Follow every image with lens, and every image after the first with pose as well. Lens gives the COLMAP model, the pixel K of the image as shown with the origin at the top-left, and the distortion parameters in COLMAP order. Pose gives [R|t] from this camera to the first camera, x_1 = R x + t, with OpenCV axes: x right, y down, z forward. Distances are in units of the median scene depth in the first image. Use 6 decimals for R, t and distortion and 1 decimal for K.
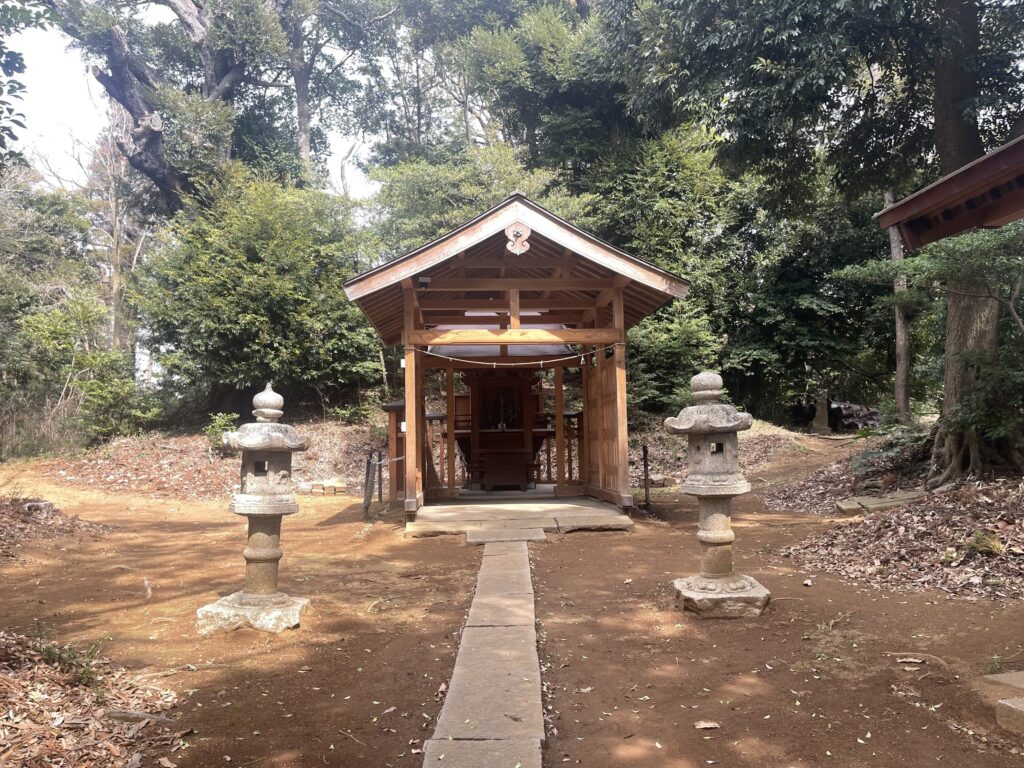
lens RADIAL K [[789.4, 0, 512.0], [0, 789.4, 384.0], [0, 0, 1]] dist [0.082002, -0.001011]
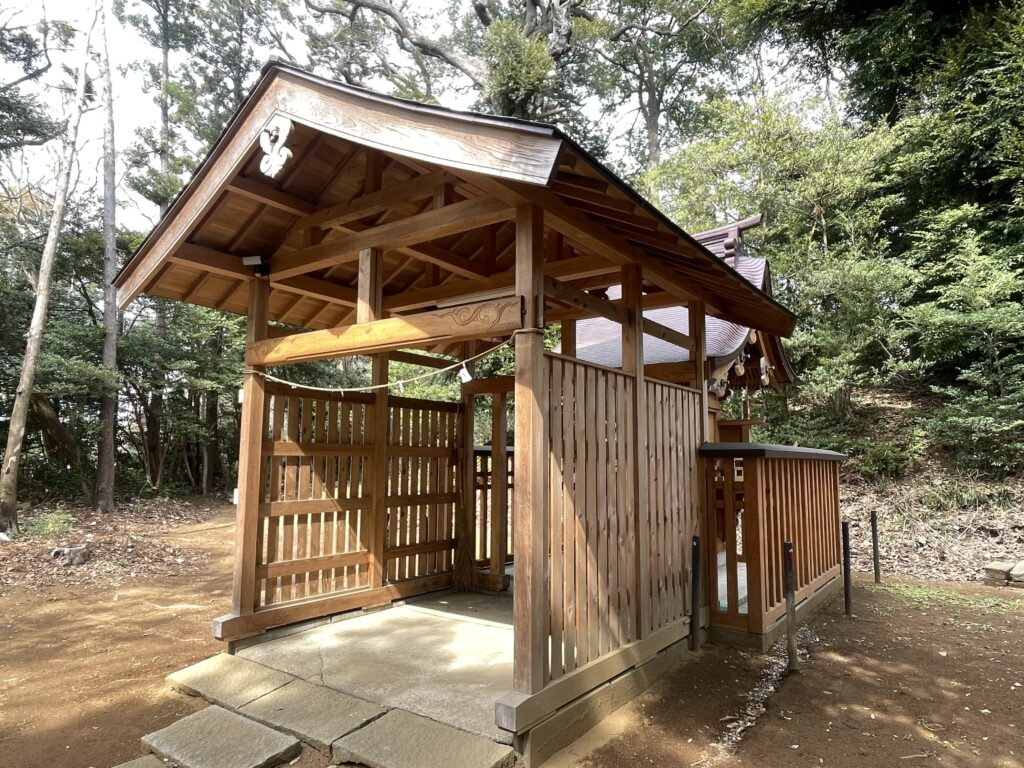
lens RADIAL K [[639.0, 0, 512.0], [0, 639.0, 384.0], [0, 0, 1]] dist [0.002922, 0.002152]
pose [[0.760793, -0.049041, -0.647139, 0.185644], [0.031408, 0.998755, -0.038763, -0.004393], [0.648234, 0.009166, 0.761386, 0.379296]]
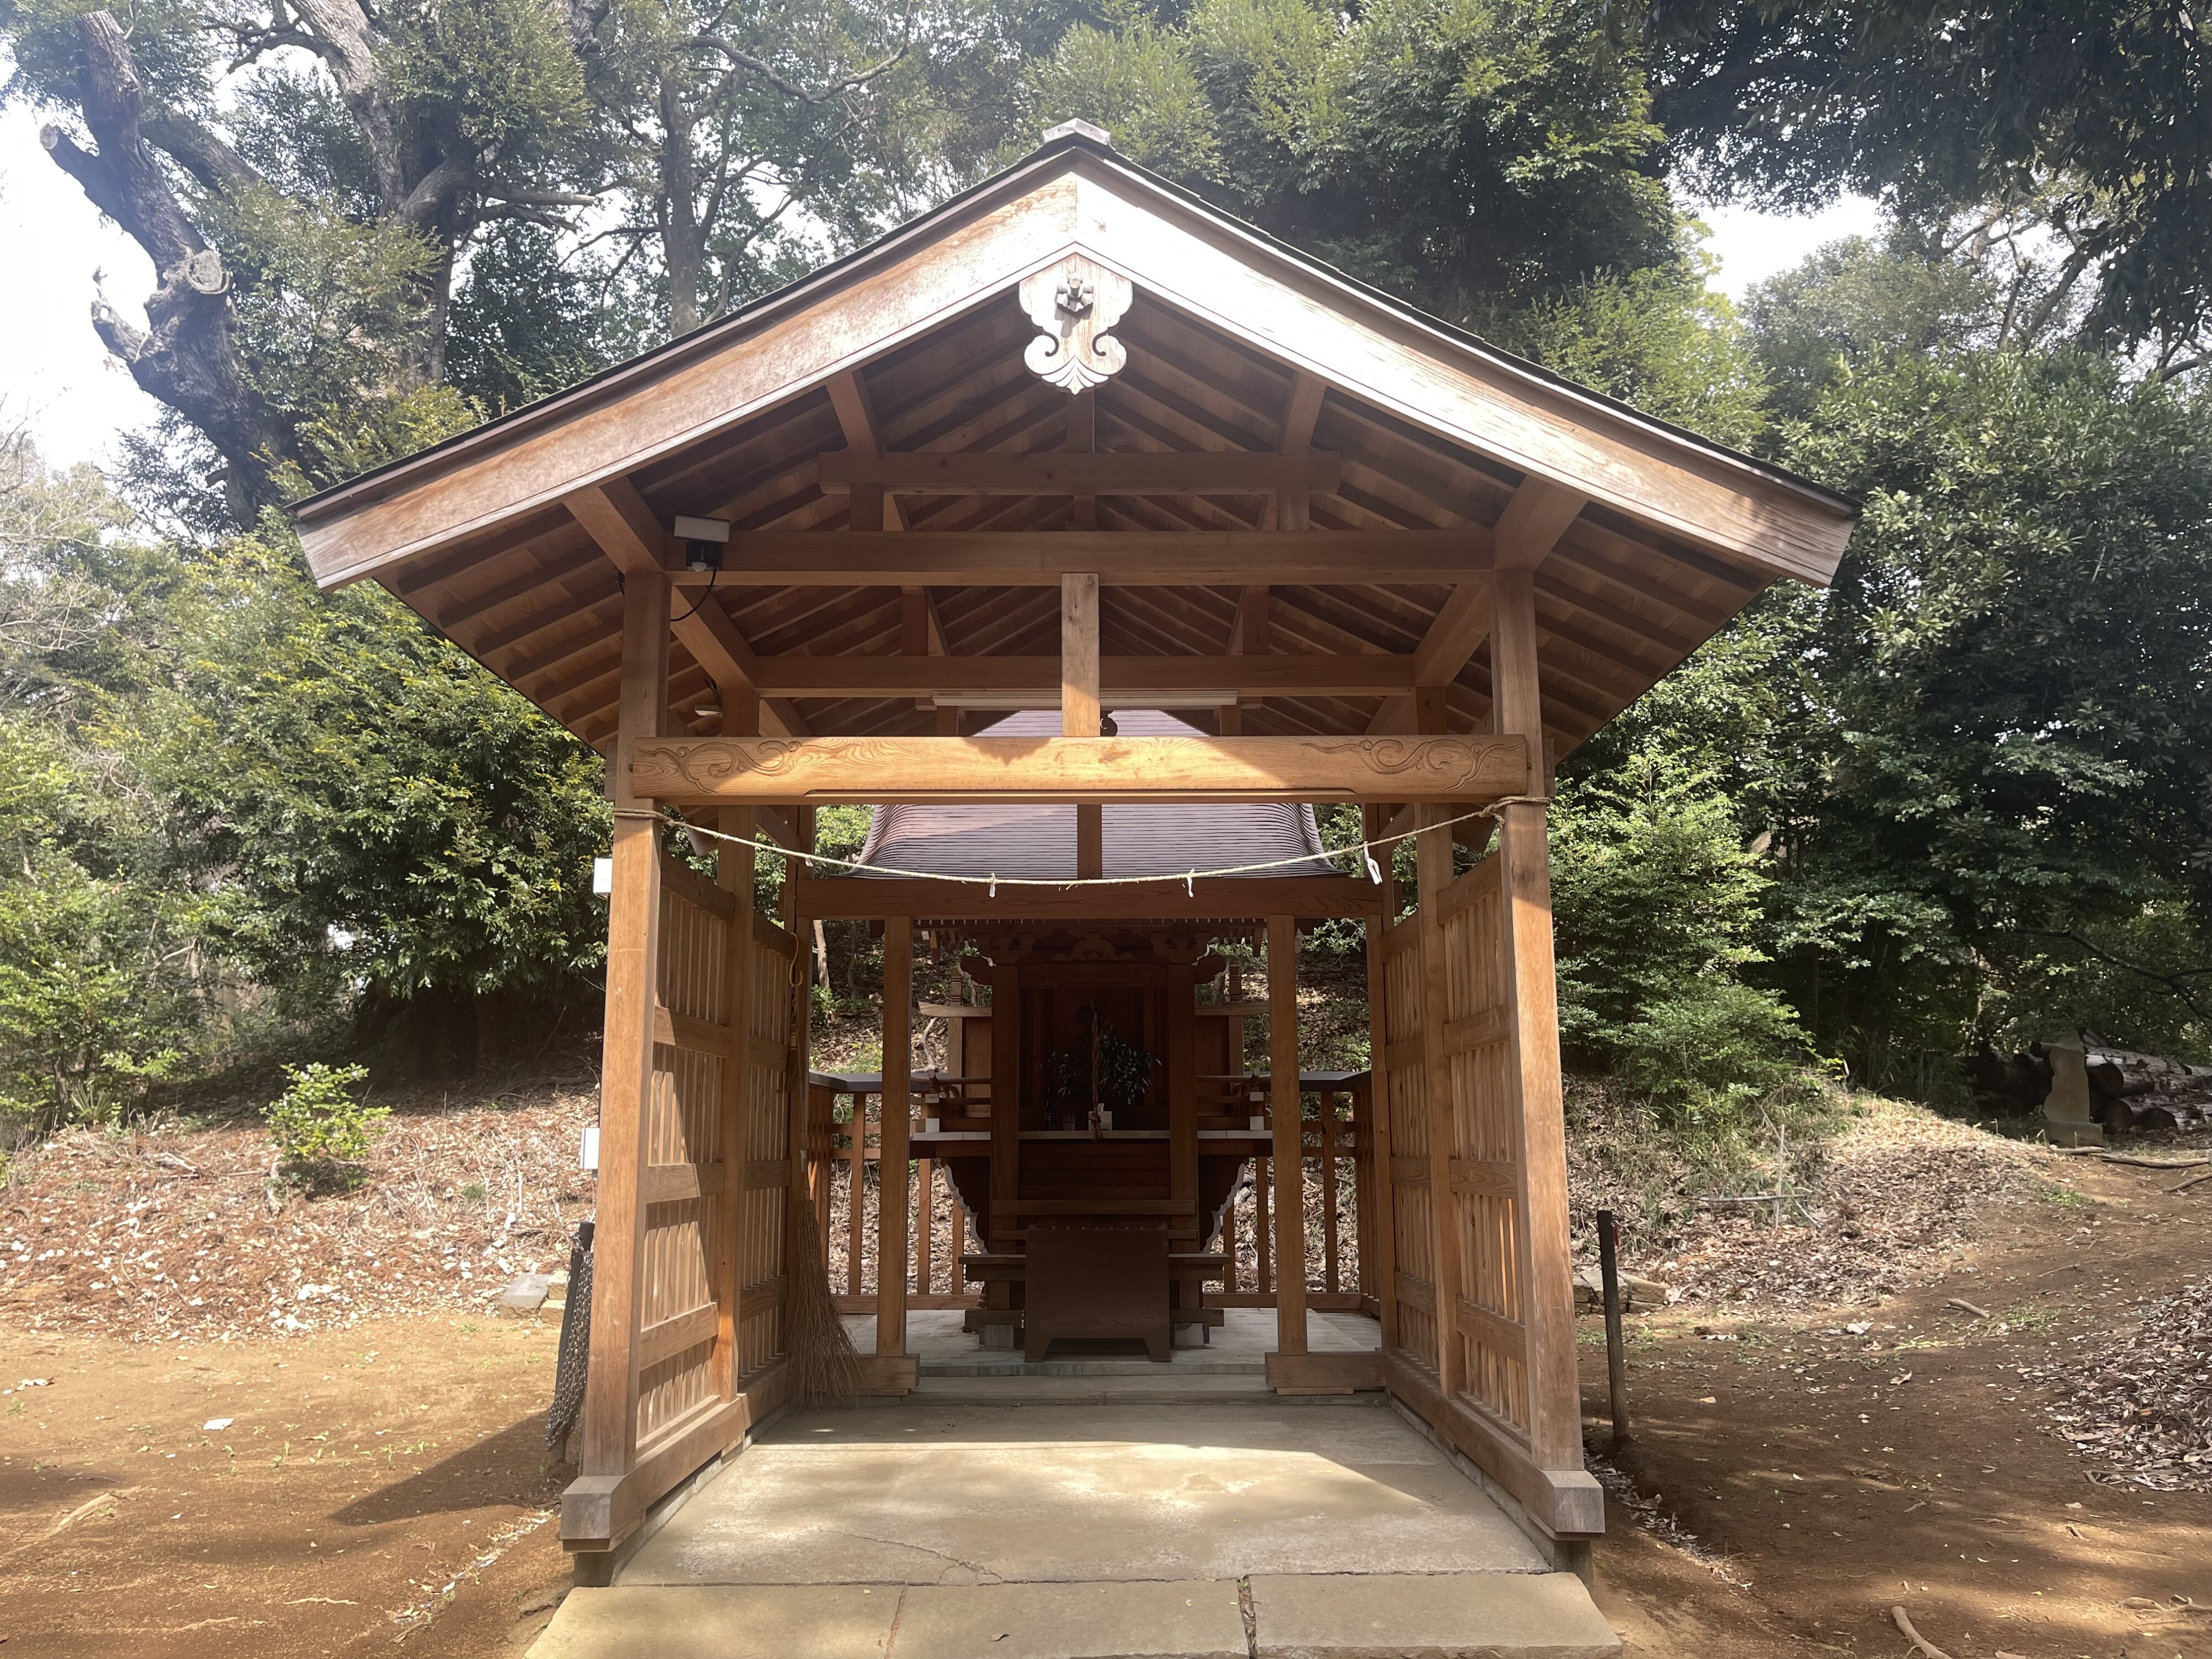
lens RADIAL K [[1689.4, 0, 1106.0], [0, 1689.4, 829.5], [0, 0, 1]] dist [0.050218, -0.003297]
pose [[0.997782, 0.001887, -0.066545, 0.023721], [-0.008342, 0.995264, -0.096855, 0.004133], [0.066047, 0.097195, 0.993071, 0.255213]]
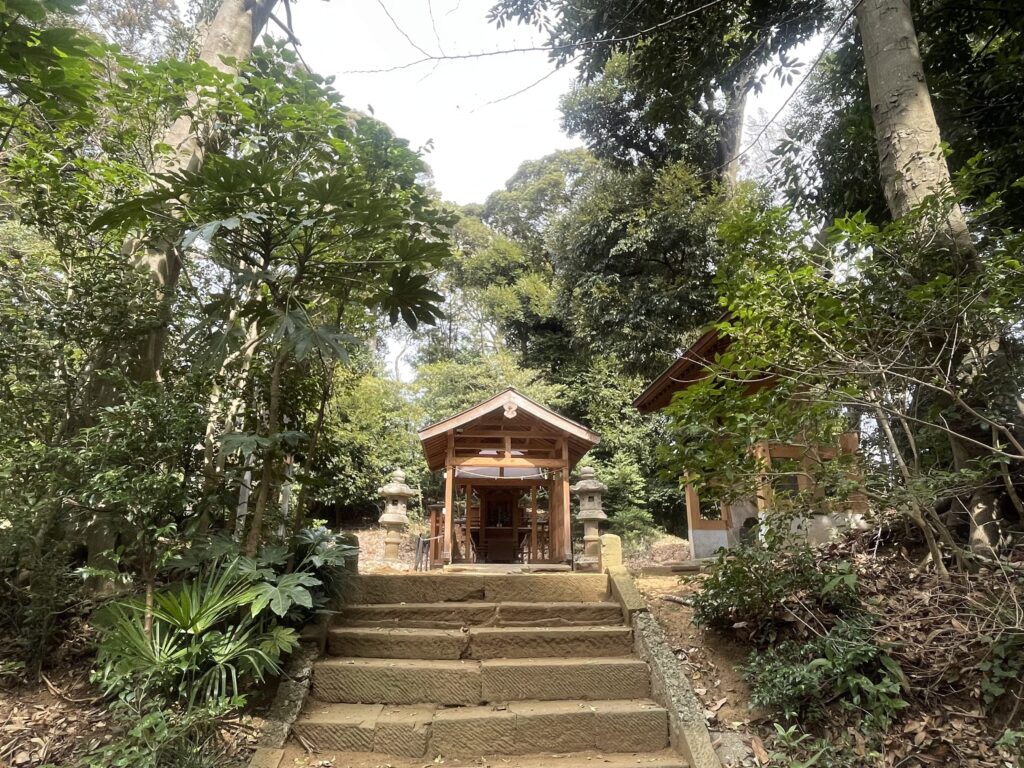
lens RADIAL K [[639.0, 0, 512.0], [0, 639.0, 384.0], [0, 0, 1]] dist [0.002922, 0.002152]
pose [[0.999726, 0.023364, -0.001493, 0.005961], [-0.023103, 0.974178, -0.224596, 0.046960], [-0.003794, 0.224569, 0.974451, -0.238447]]
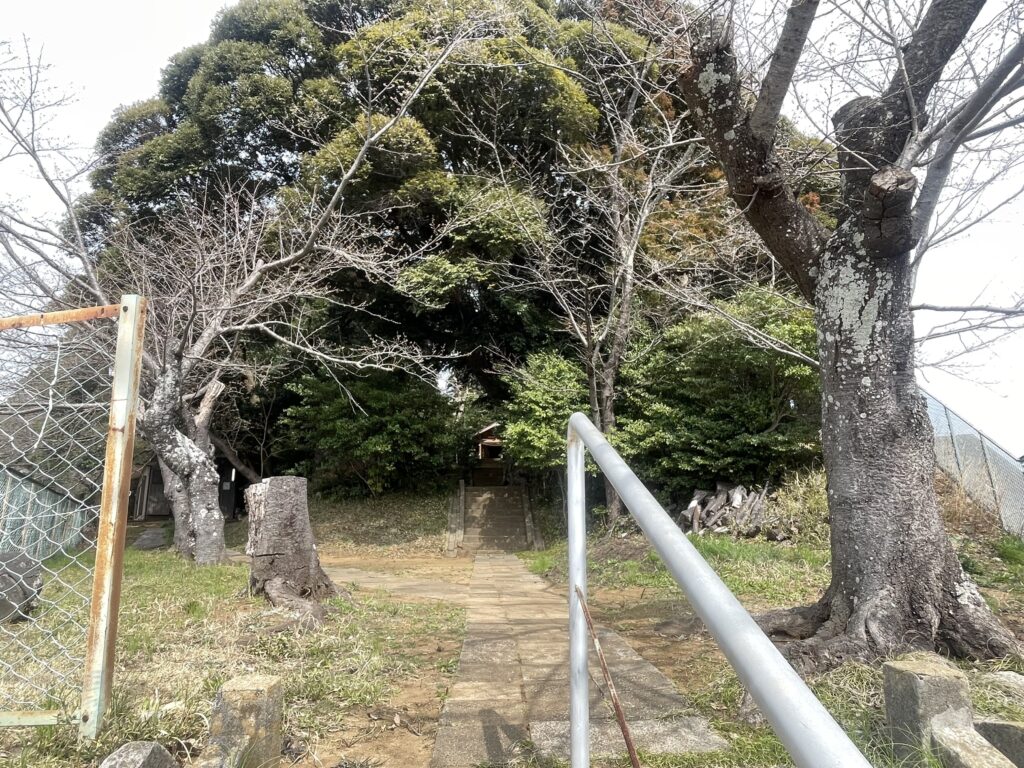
lens RADIAL K [[639.0, 0, 512.0], [0, 639.0, 384.0], [0, 0, 1]] dist [0.002922, 0.002152]
pose [[0.999941, 0.005383, -0.009454, 0.098351], [-0.006694, 0.989472, -0.144572, 0.122596], [0.008576, 0.144627, 0.989449, -2.304462]]
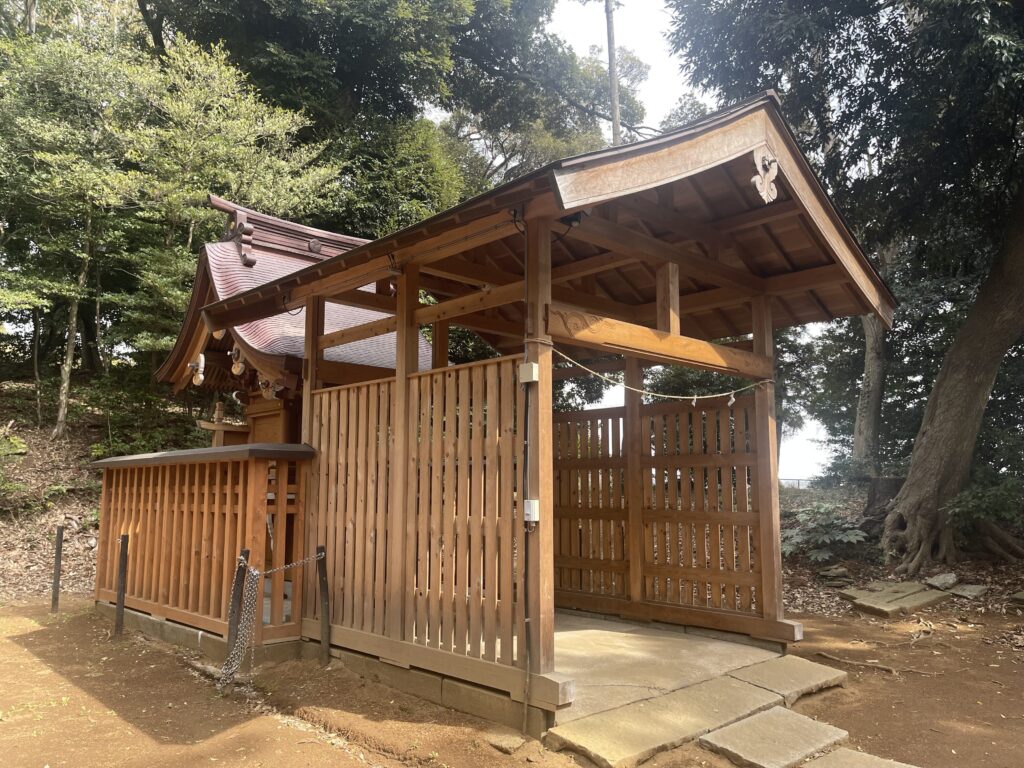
lens RADIAL K [[782.1, 0, 512.0], [0, 782.1, 384.0], [0, 0, 1]] dist [0.050218, -0.003297]
pose [[0.766763, 0.106796, 0.632984, -0.222560], [-0.073482, 0.994185, -0.078724, 0.009081], [-0.637710, 0.013850, 0.770152, 0.333150]]
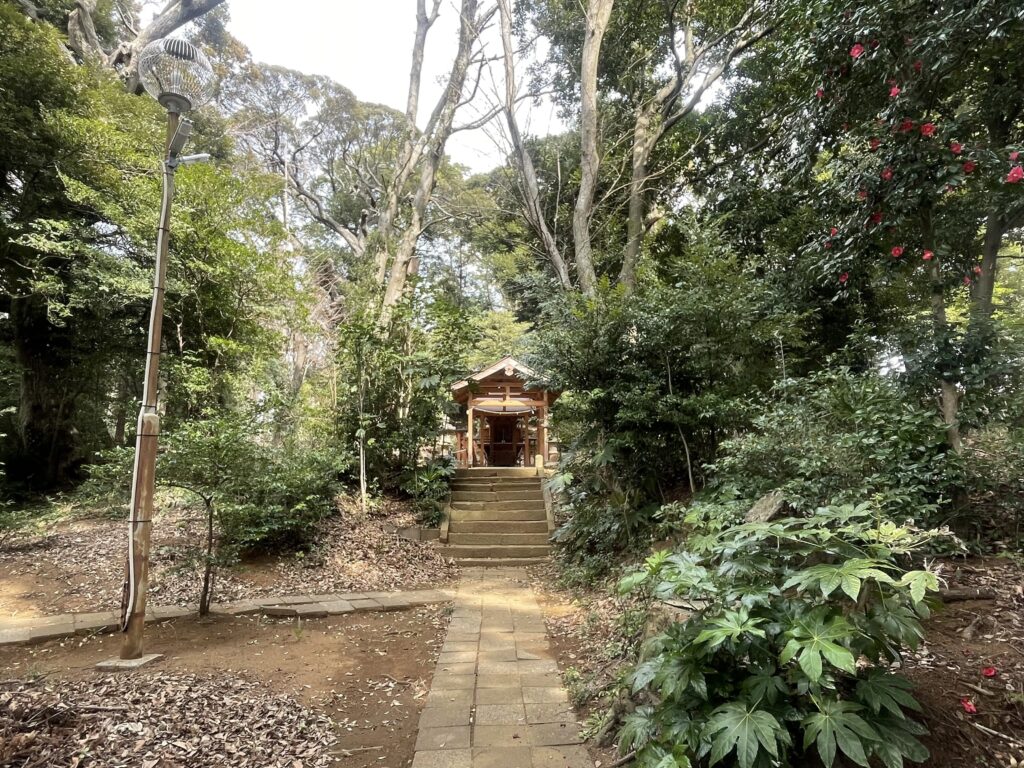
lens RADIAL K [[639.0, 0, 512.0], [0, 639.0, 384.0], [0, 0, 1]] dist [0.002922, 0.002152]
pose [[0.999914, 0.011462, -0.006300, 0.016164], [-0.011949, 0.996429, -0.083588, 0.030535], [0.005319, 0.083656, 0.996481, -0.647075]]
